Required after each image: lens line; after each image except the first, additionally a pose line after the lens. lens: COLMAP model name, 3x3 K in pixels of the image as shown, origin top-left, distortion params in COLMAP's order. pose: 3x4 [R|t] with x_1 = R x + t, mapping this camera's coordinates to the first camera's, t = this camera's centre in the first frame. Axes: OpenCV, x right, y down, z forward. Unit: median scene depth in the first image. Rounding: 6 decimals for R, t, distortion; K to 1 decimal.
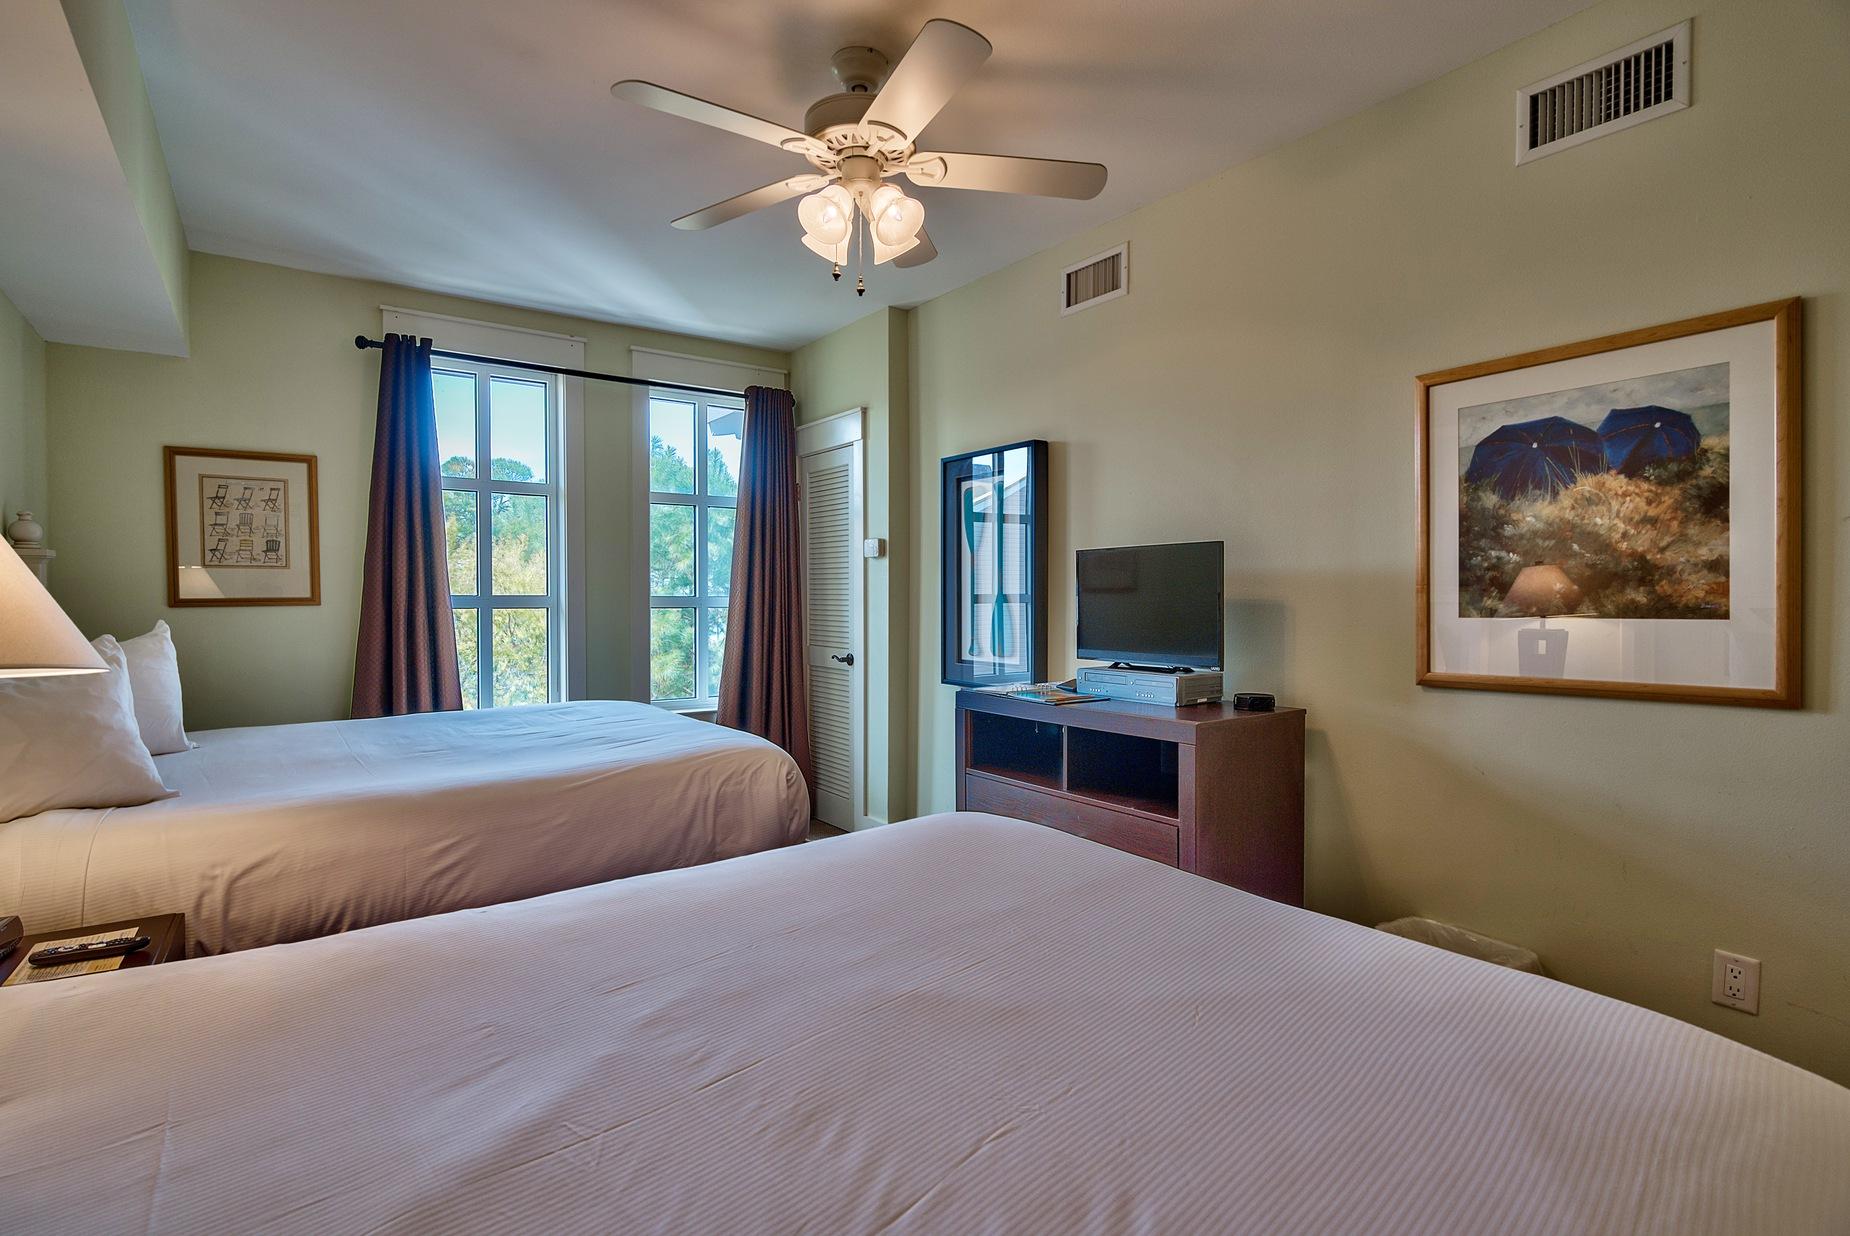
lens RADIAL K [[906.1, 0, 918.8], [0, 906.1, 610.1], [0, 0, 1]] dist [-0.004493, -0.000778]
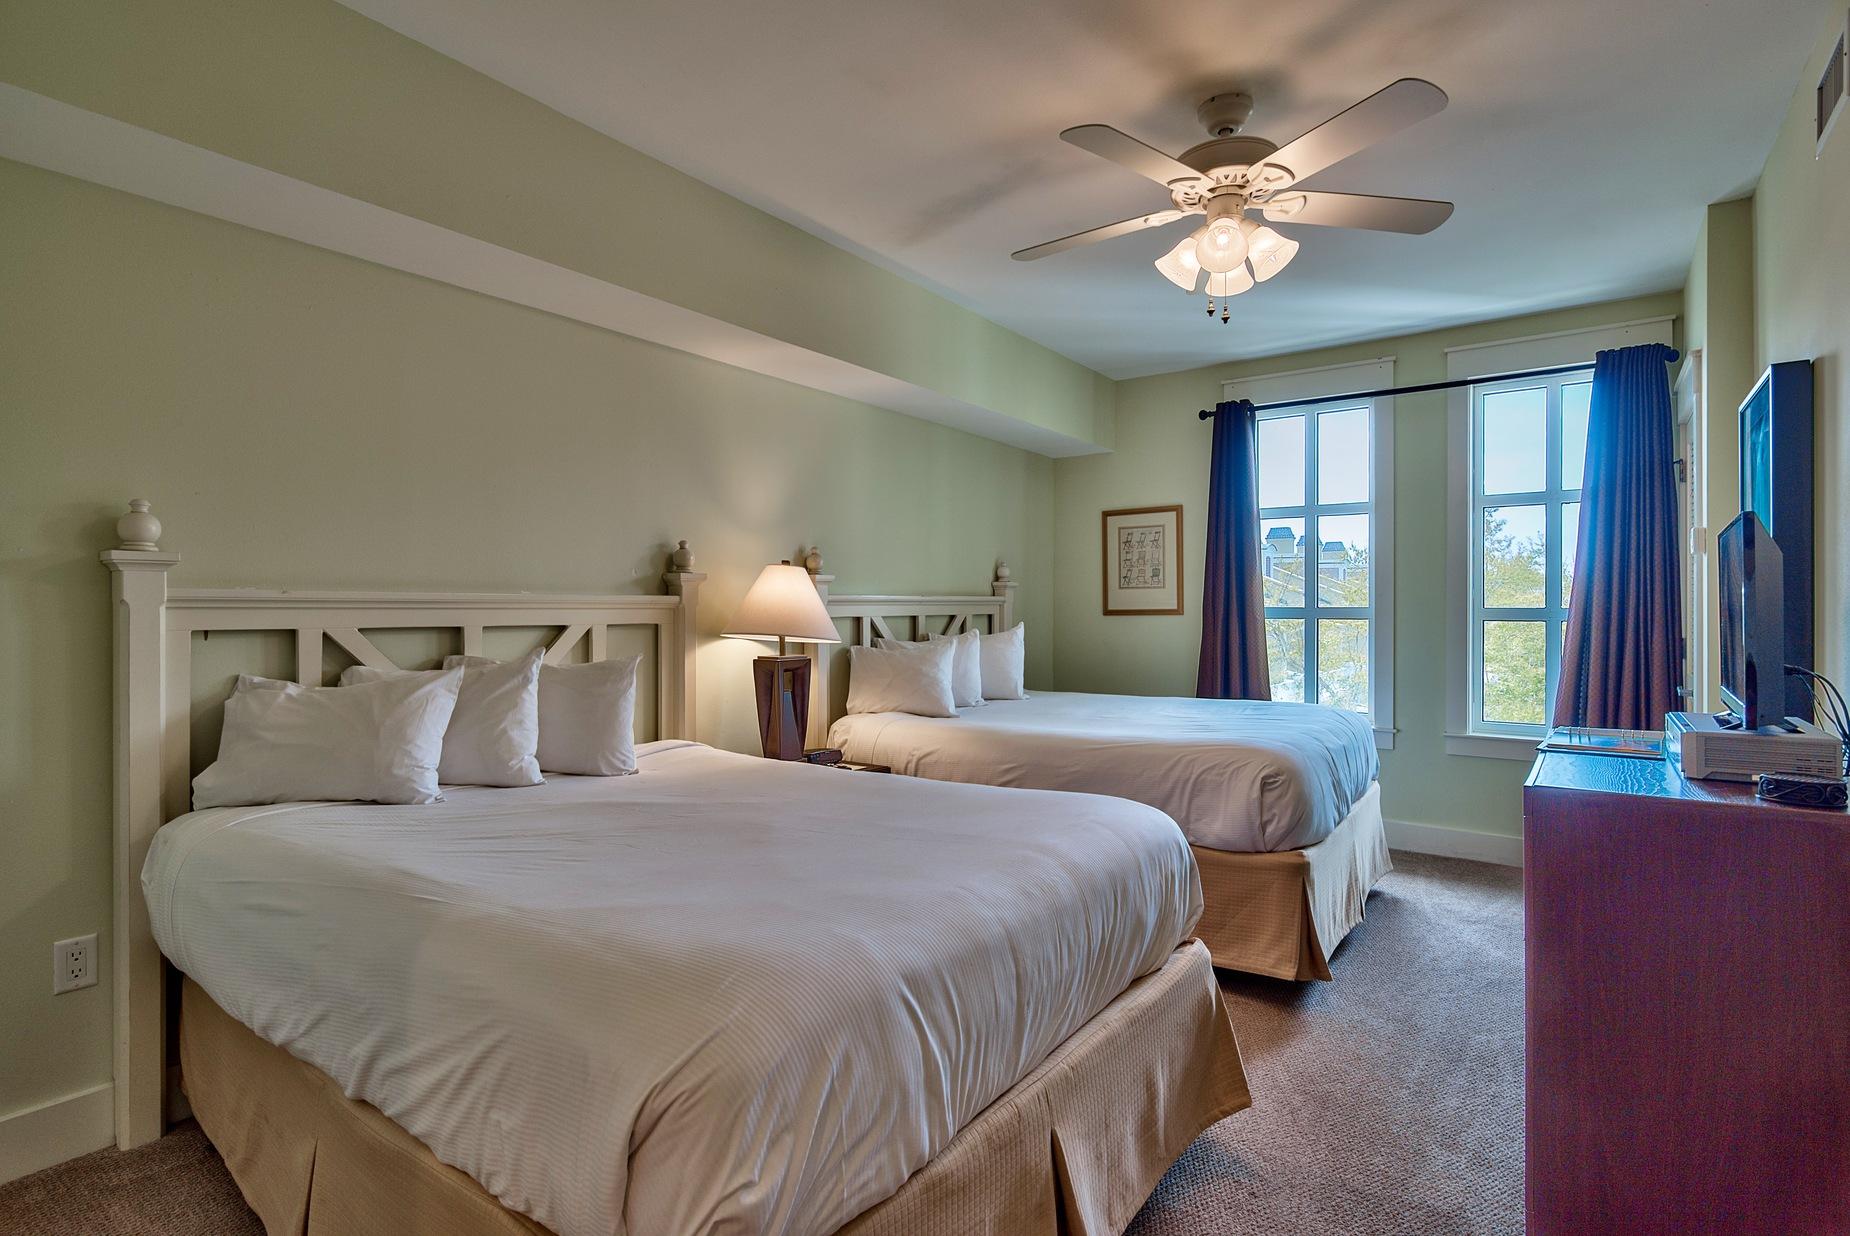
lens RADIAL K [[906.1, 0, 918.8], [0, 906.1, 610.1], [0, 0, 1]] dist [-0.004493, -0.000778]
pose [[0.307276, 0.001508, -0.951619, 0.511692], [-0.013391, 0.999907, -0.002740, -0.003023], [0.951526, 0.013585, 0.307267, 0.204617]]
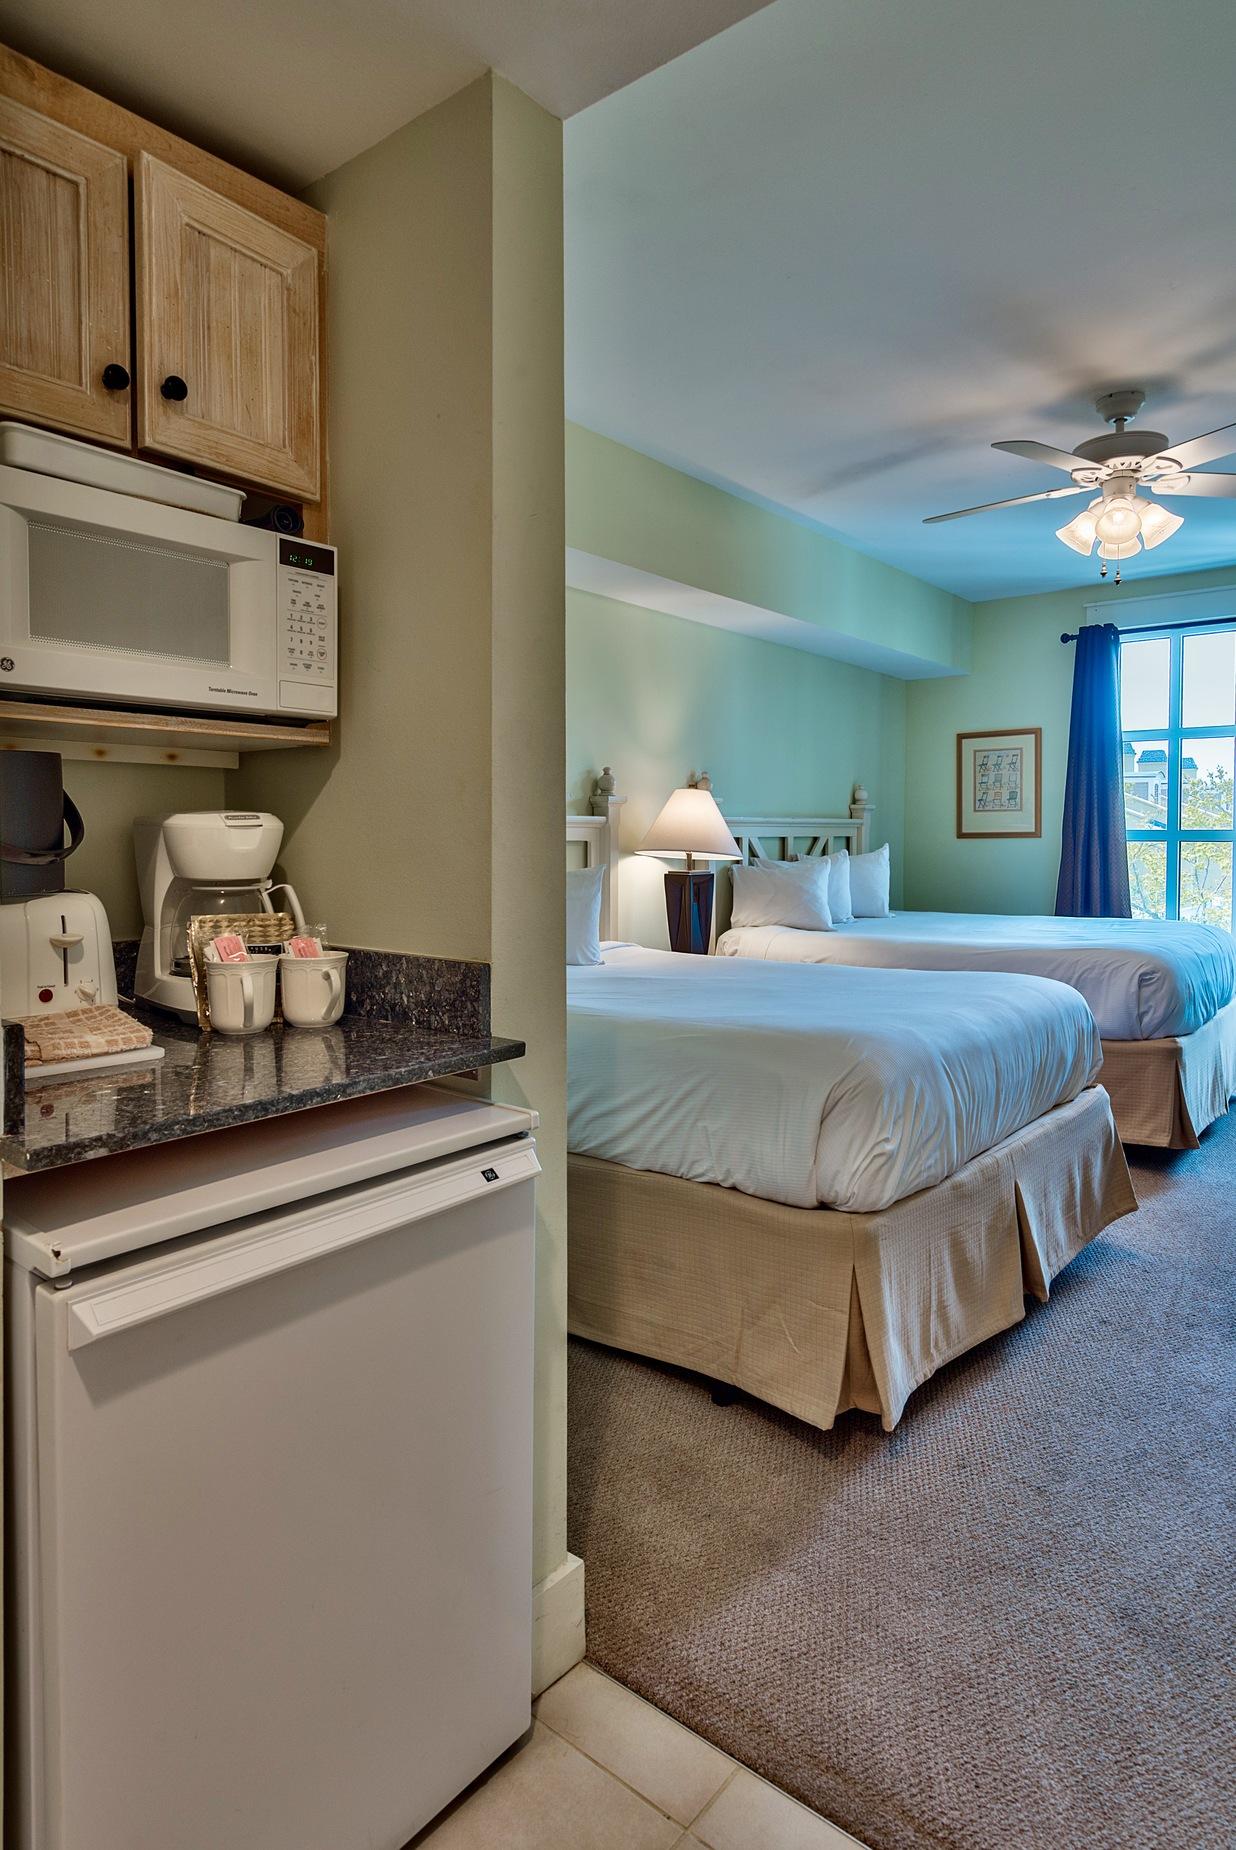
lens RADIAL K [[1071.4, 0, 618.6], [0, 1071.4, 861.6], [0, 0, 1]] dist [0.005907, 0.001359]
pose [[0.257428, 0.022426, -0.966037, 0.736335], [-0.015938, 0.999693, 0.018960, 0.010528], [0.966166, 0.010516, 0.257707, -0.030049]]
